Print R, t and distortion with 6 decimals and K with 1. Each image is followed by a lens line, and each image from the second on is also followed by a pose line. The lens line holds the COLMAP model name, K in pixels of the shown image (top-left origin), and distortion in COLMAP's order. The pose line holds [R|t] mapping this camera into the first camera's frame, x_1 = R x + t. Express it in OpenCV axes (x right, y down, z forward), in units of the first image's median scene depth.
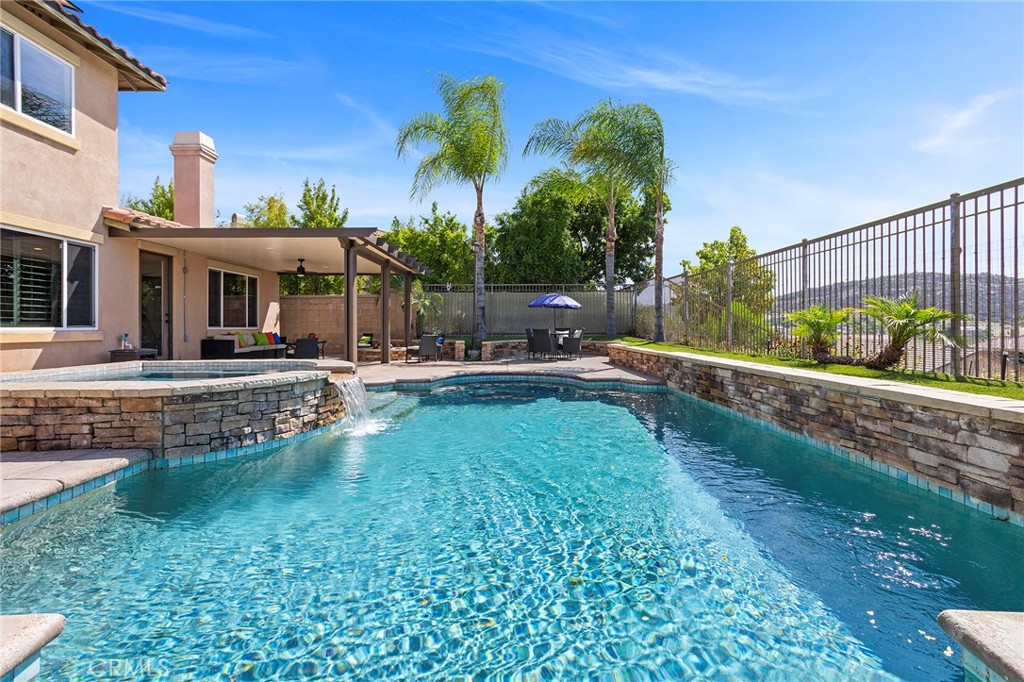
lens RADIAL K [[489.0, 0, 507.5], [0, 489.0, 314.6], [0, 0, 1]] dist [-0.026195, 0.014023]
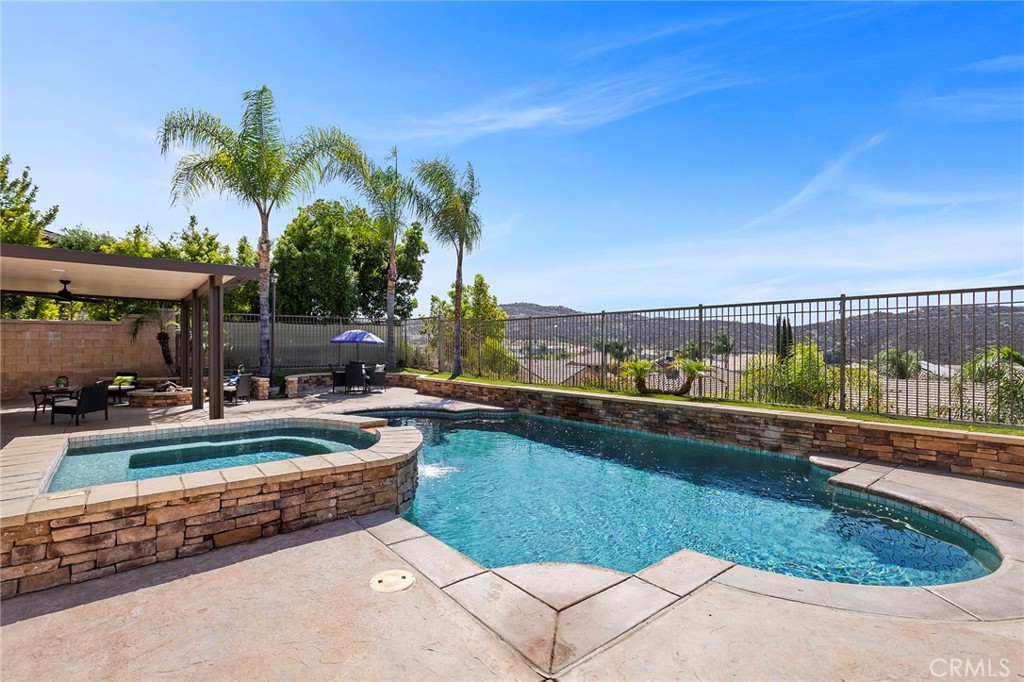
lens RADIAL K [[489.0, 0, 520.9], [0, 489.0, 330.4], [0, 0, 1]] dist [-0.026195, 0.014023]
pose [[0.778489, 0.021053, 0.627305, -1.043696], [-0.016670, 0.999778, -0.012867, -0.122595], [-0.627437, -0.000440, 0.778668, -0.103583]]
